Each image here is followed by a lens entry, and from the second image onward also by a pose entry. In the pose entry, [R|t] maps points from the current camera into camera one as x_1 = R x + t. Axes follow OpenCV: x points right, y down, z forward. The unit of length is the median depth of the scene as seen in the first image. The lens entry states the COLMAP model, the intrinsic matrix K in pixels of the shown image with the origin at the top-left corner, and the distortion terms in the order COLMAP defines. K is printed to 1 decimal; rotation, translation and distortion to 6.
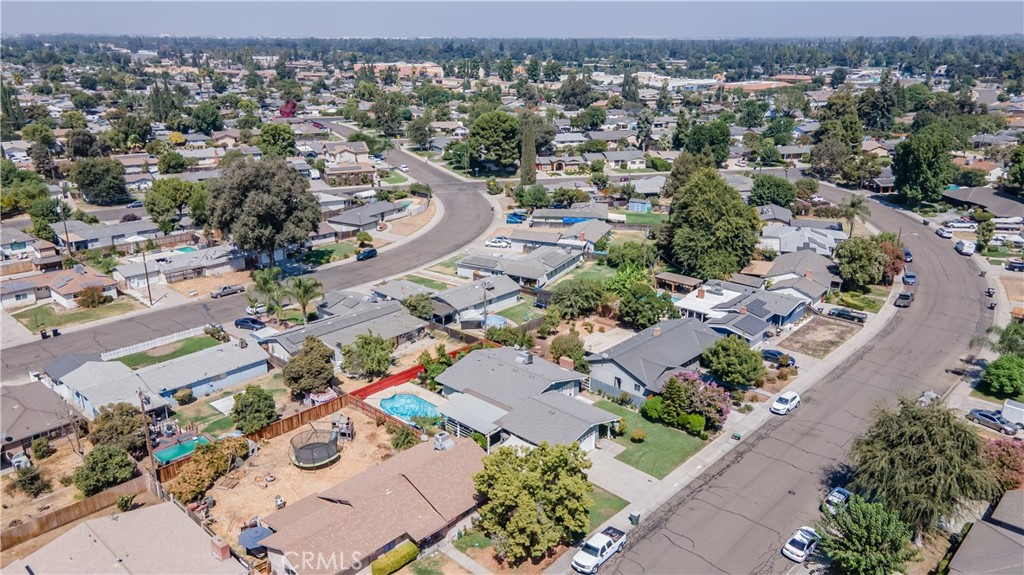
lens RADIAL K [[750.5, 0, 512.0], [0, 750.5, 287.5], [0, 0, 1]] dist [0.022179, 0.039465]
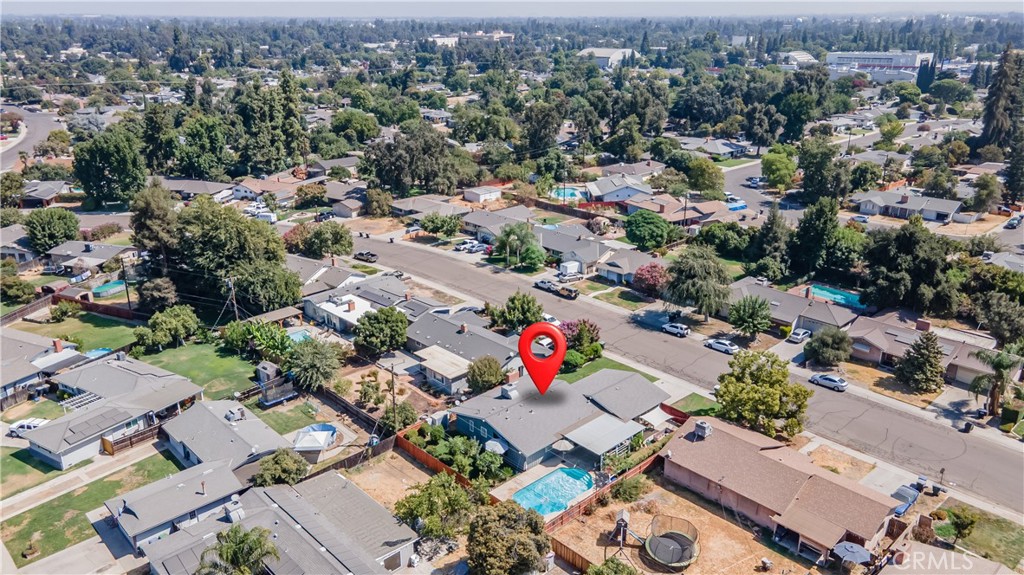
lens RADIAL K [[748.0, 0, 512.0], [0, 748.0, 287.5], [0, 0, 1]] dist [0.046805, 0.001208]
pose [[0.058086, -0.342982, 0.937544, -0.564859], [0.322346, 0.895270, 0.307546, -0.215324], [-0.944838, 0.284350, 0.162562, 0.543547]]
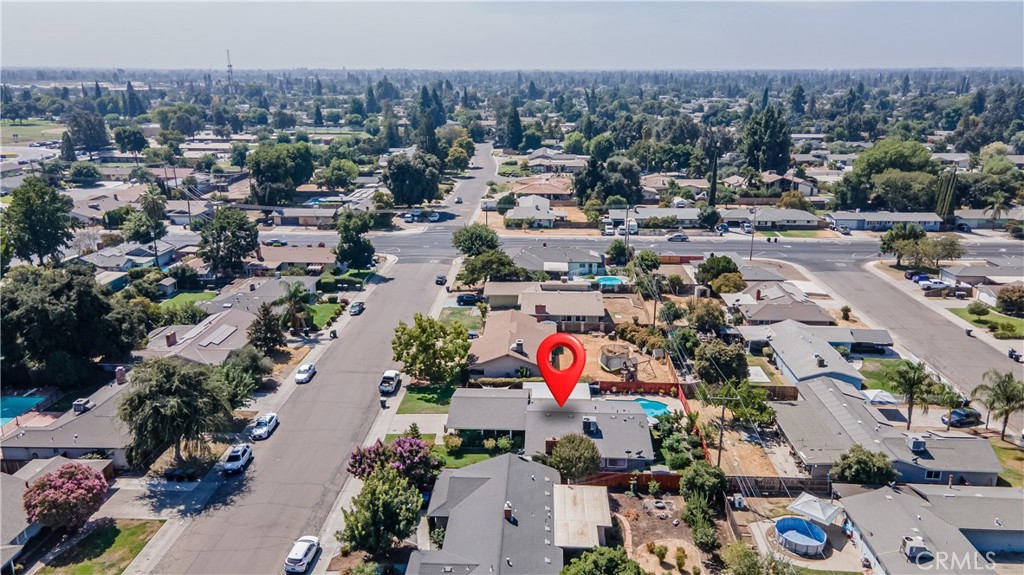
lens RADIAL K [[750.5, 0, 512.0], [0, 750.5, 287.5], [0, 0, 1]] dist [0.022179, 0.039465]
pose [[-0.760376, 0.182968, -0.623178, 0.403582], [-0.209065, 0.839477, 0.501567, -0.306871], [0.614914, 0.511665, -0.600066, 0.937798]]
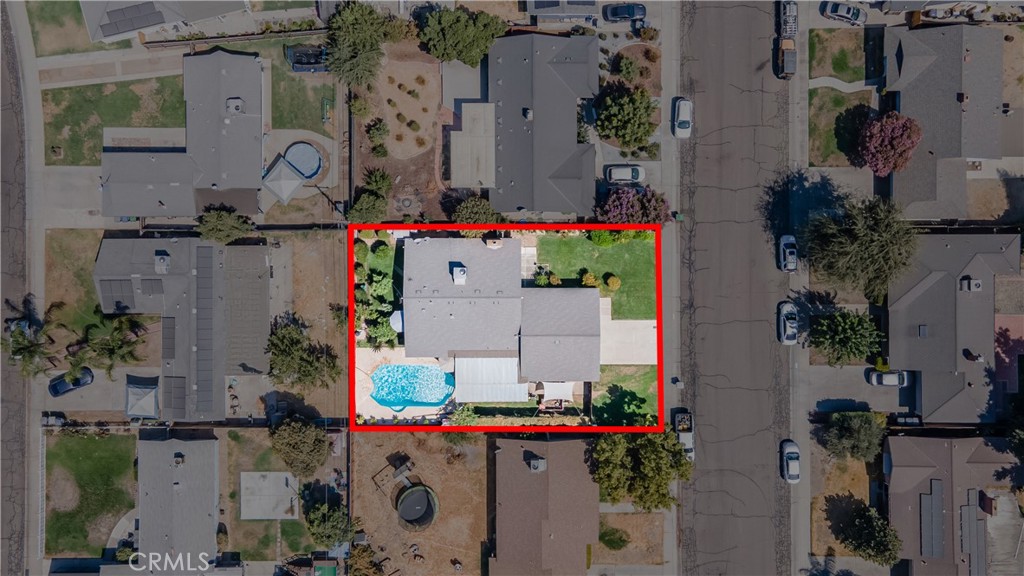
lens RADIAL K [[750.5, 0, 512.0], [0, 750.5, 288.0], [0, 0, 1]] dist [0.022179, 0.039465]
pose [[0.726106, -0.687579, -0.002356, 0.034876], [0.219030, 0.228052, 0.948693, -0.499473], [-0.651764, -0.689367, 0.316190, 0.450080]]
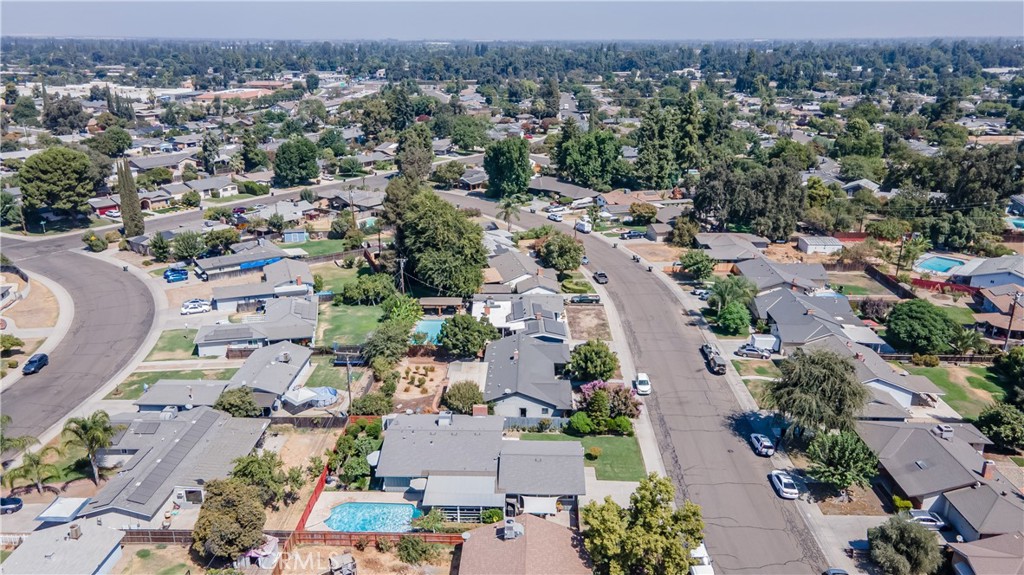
lens RADIAL K [[750.5, 0, 512.0], [0, 750.5, 287.5], [0, 0, 1]] dist [0.022179, 0.039465]
pose [[0.748904, -0.209780, 0.628598, -0.325065], [0.210237, 0.974782, 0.074838, -0.081442], [-0.628445, 0.076108, 0.774121, 0.137898]]
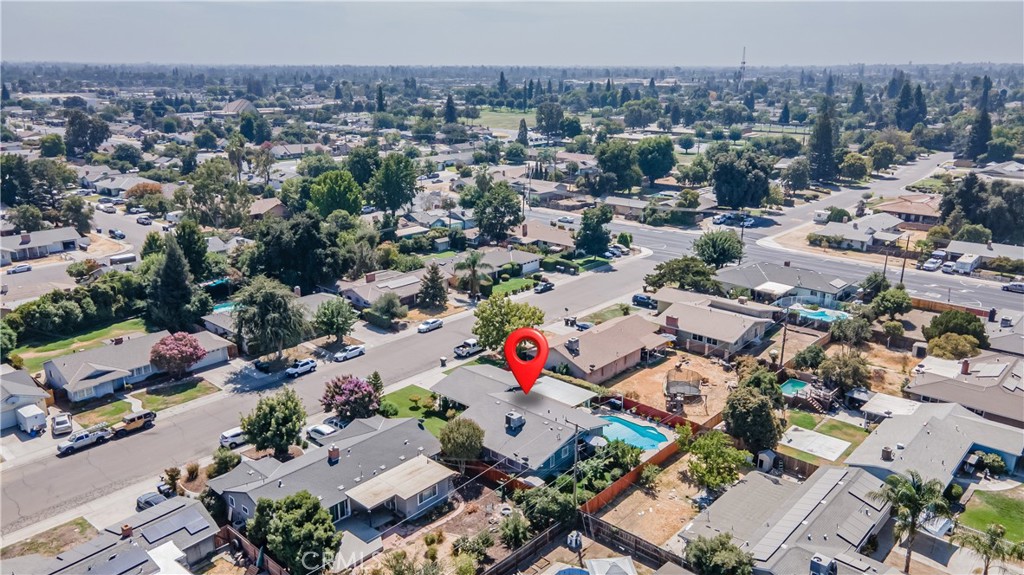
lens RADIAL K [[750.5, 0, 512.0], [0, 750.5, 287.5], [0, 0, 1]] dist [0.022179, 0.039465]
pose [[-0.999822, 0.003508, -0.018565, 0.024112], [-0.007903, 0.814862, 0.579601, -0.362319], [0.017161, 0.579644, -0.814689, 1.096851]]
